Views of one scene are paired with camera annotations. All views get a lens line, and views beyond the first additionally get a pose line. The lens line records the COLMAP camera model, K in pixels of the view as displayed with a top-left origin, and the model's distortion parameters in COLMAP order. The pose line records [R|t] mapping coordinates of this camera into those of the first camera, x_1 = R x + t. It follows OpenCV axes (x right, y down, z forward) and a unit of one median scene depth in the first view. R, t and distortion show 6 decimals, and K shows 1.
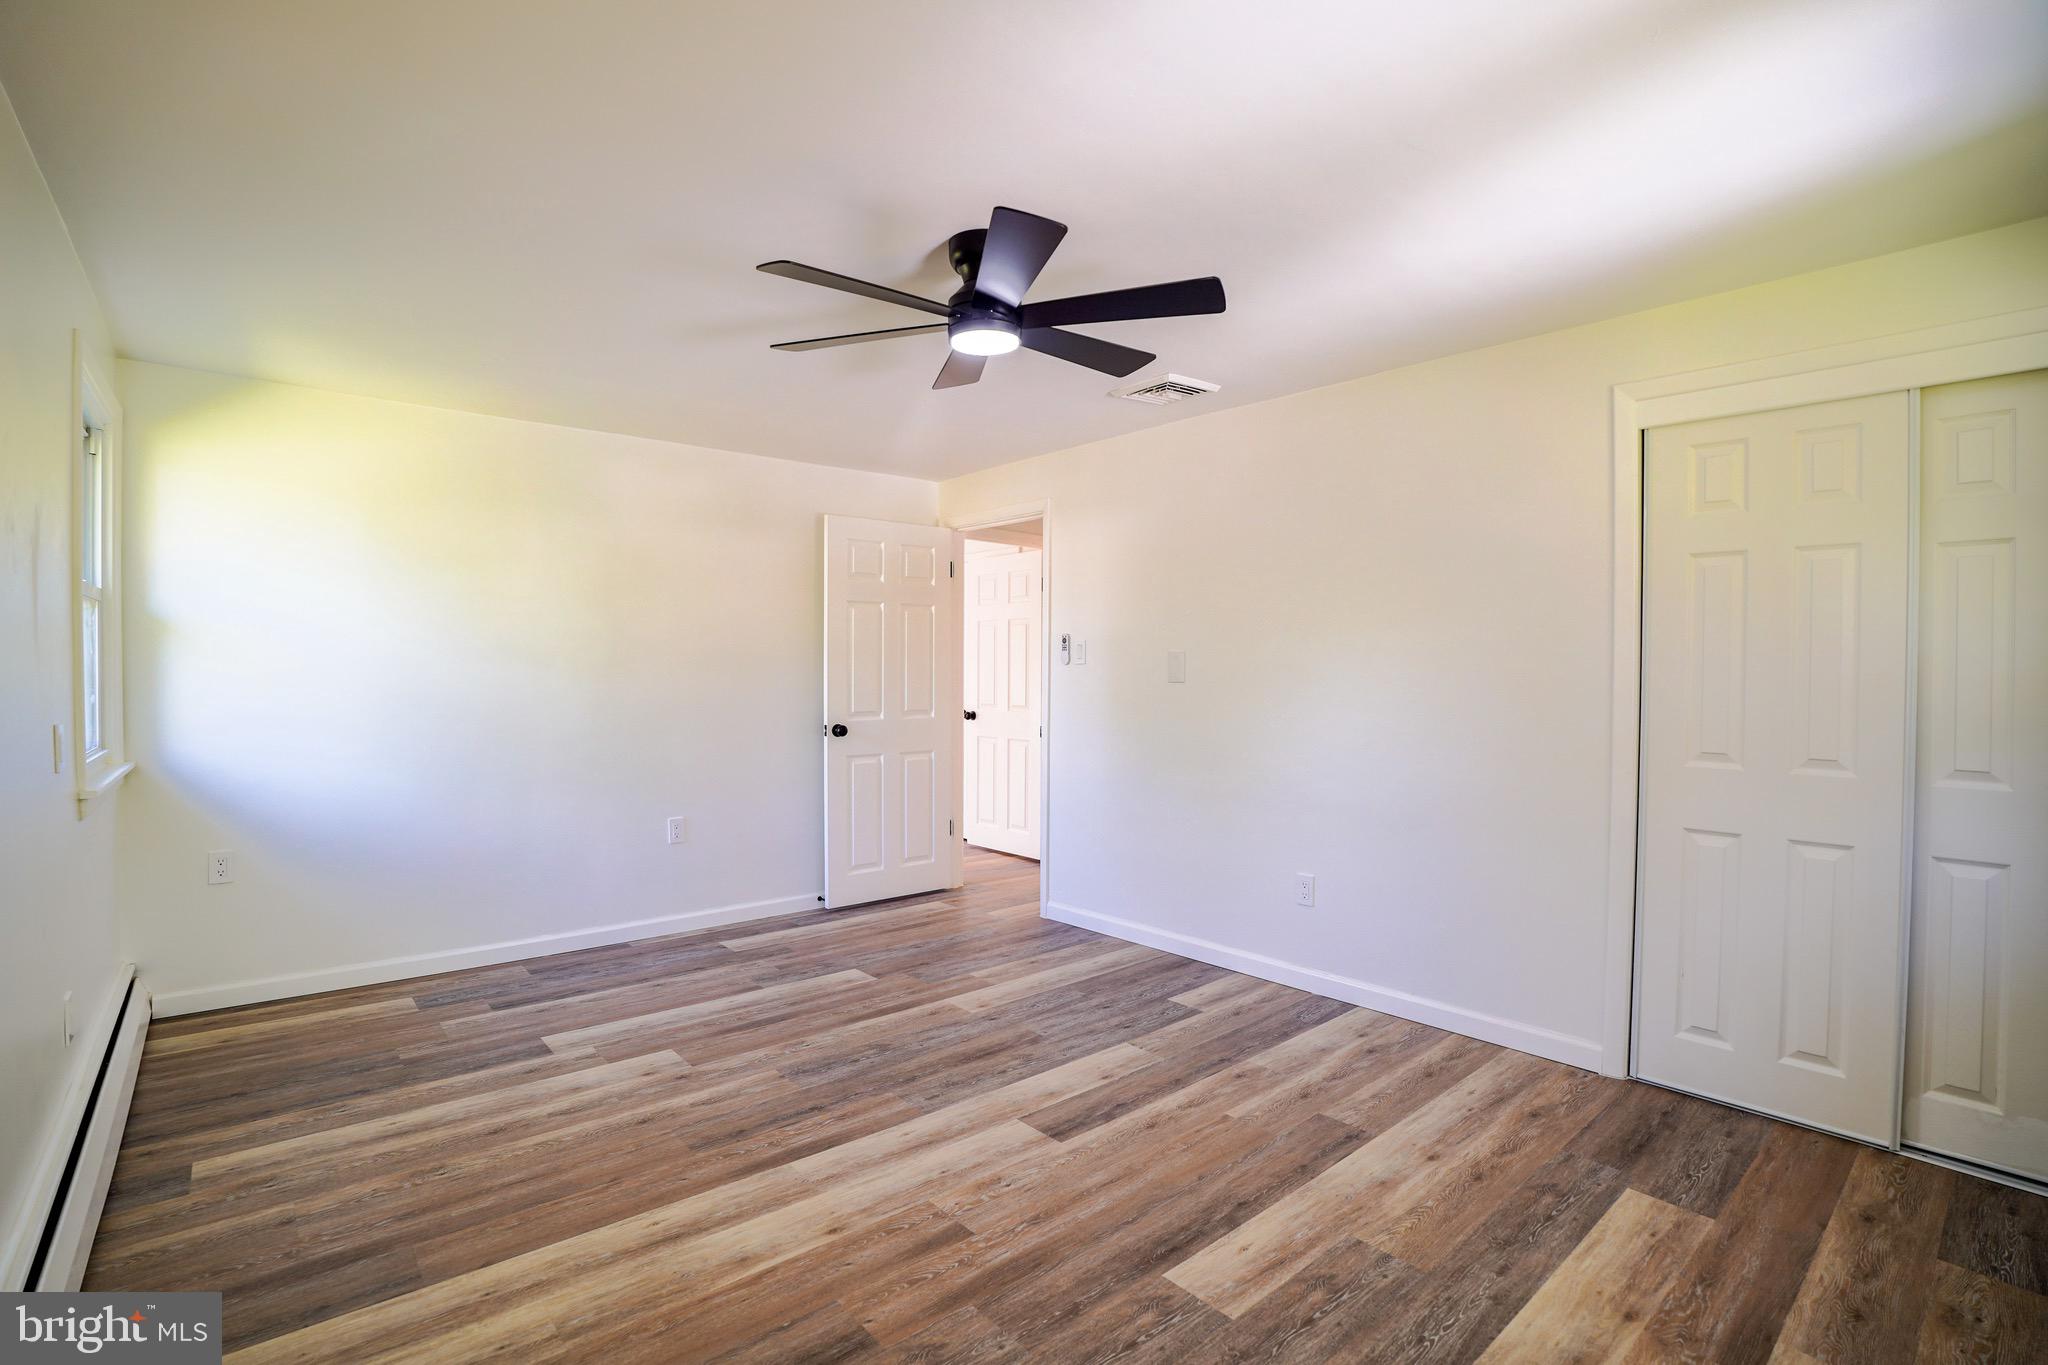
lens RADIAL K [[949.8, 0, 1016.4], [0, 949.8, 679.2], [0, 0, 1]] dist [-0.084134, 0.027797]
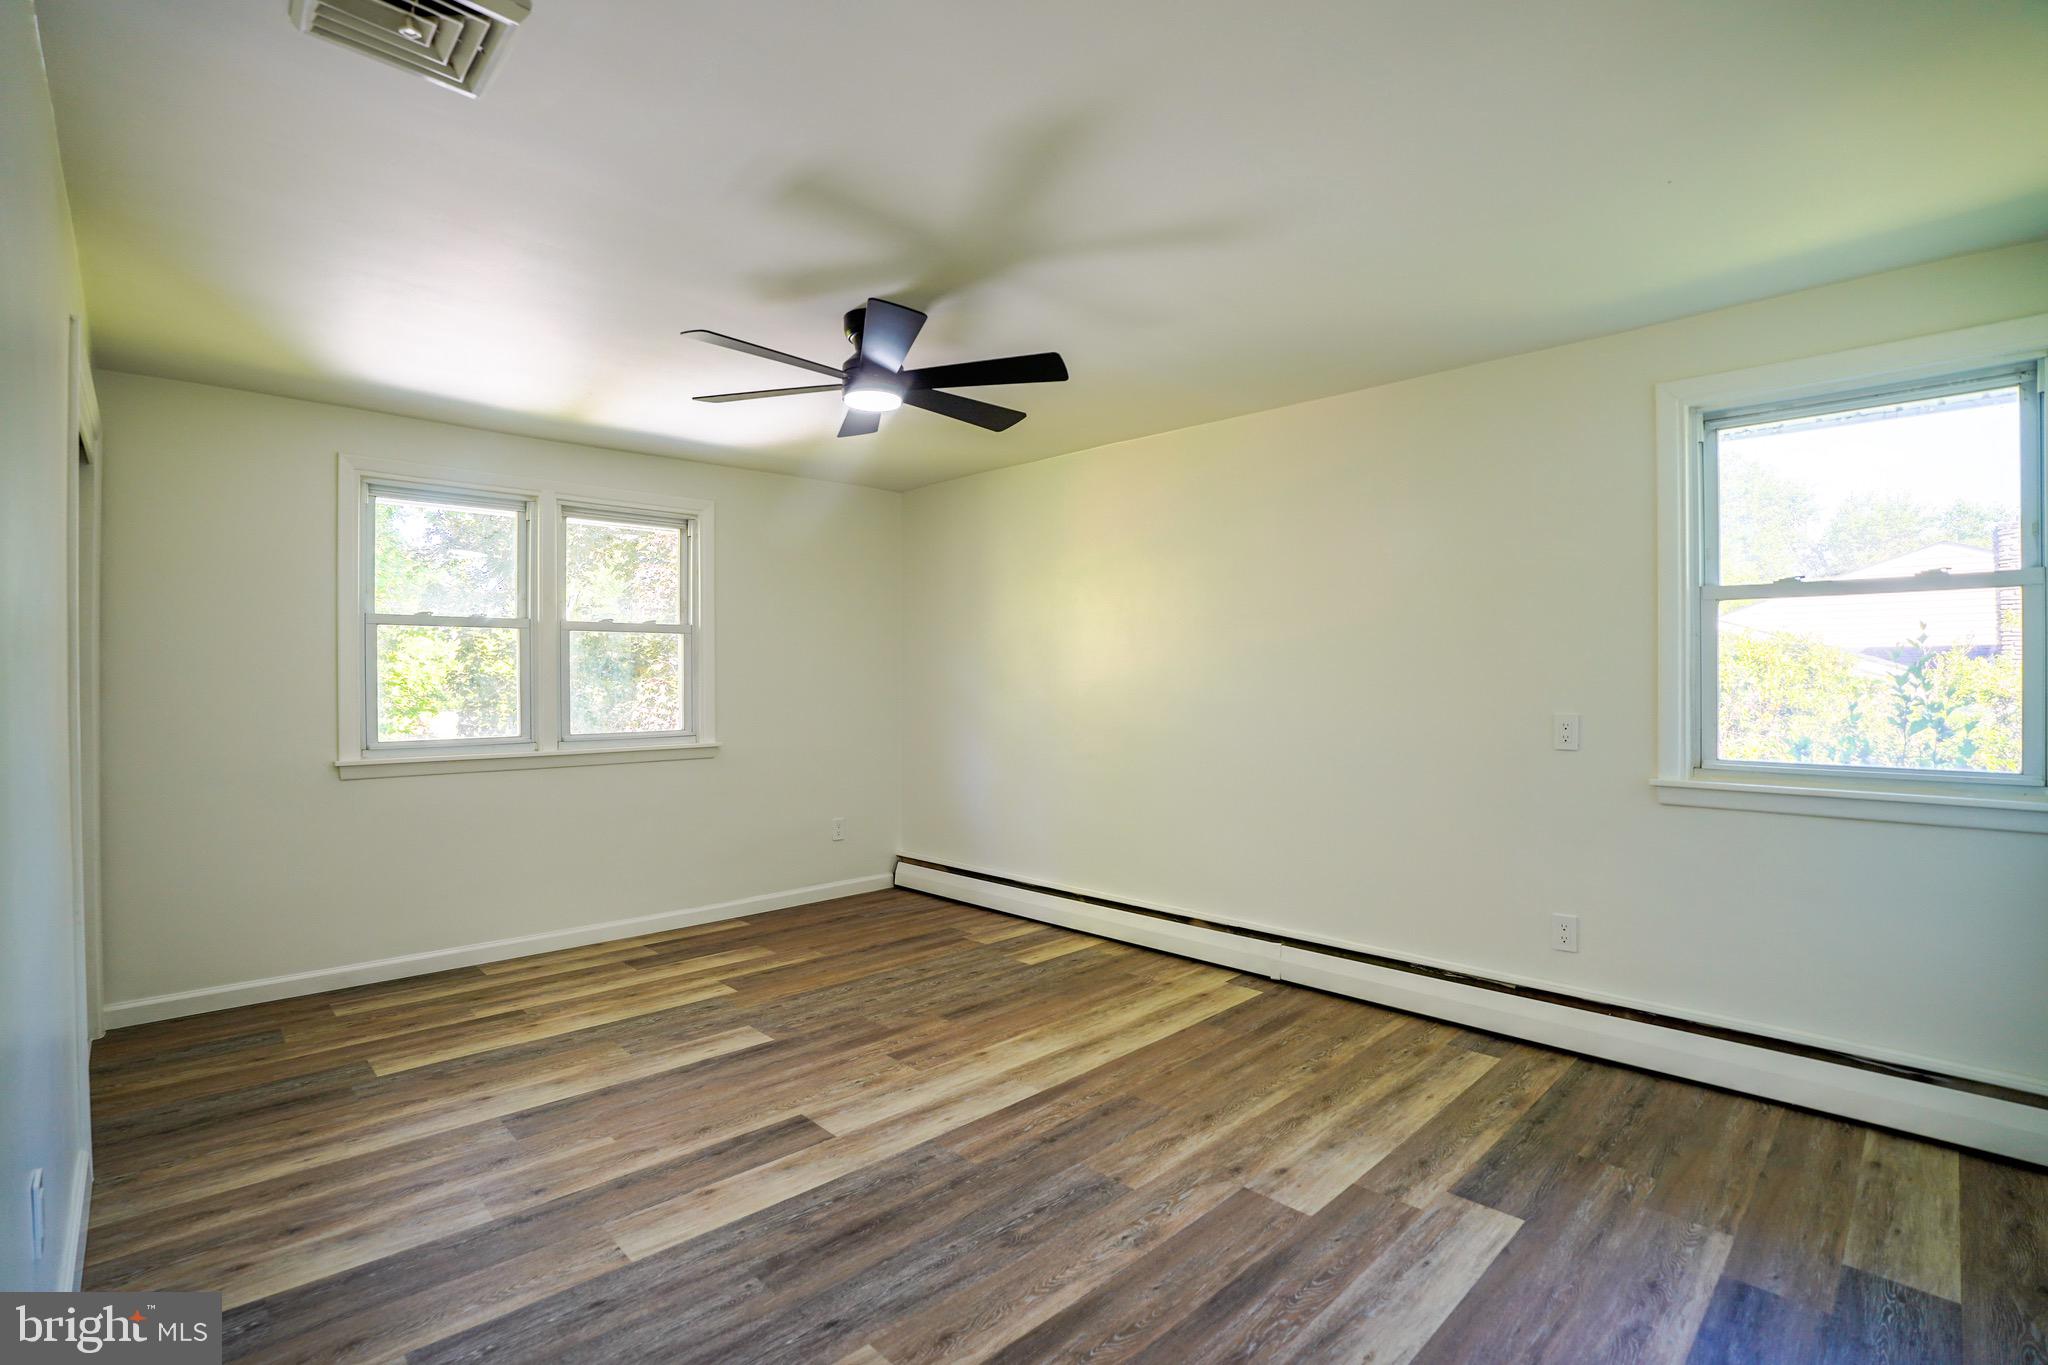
lens RADIAL K [[949.8, 0, 1016.4], [0, 949.8, 679.2], [0, 0, 1]] dist [-0.084134, 0.027797]
pose [[-0.998144, -0.001395, -0.060888, -0.130287], [-0.002198, 0.999912, 0.013112, -0.017392], [0.060865, 0.013221, -0.998058, 2.023546]]
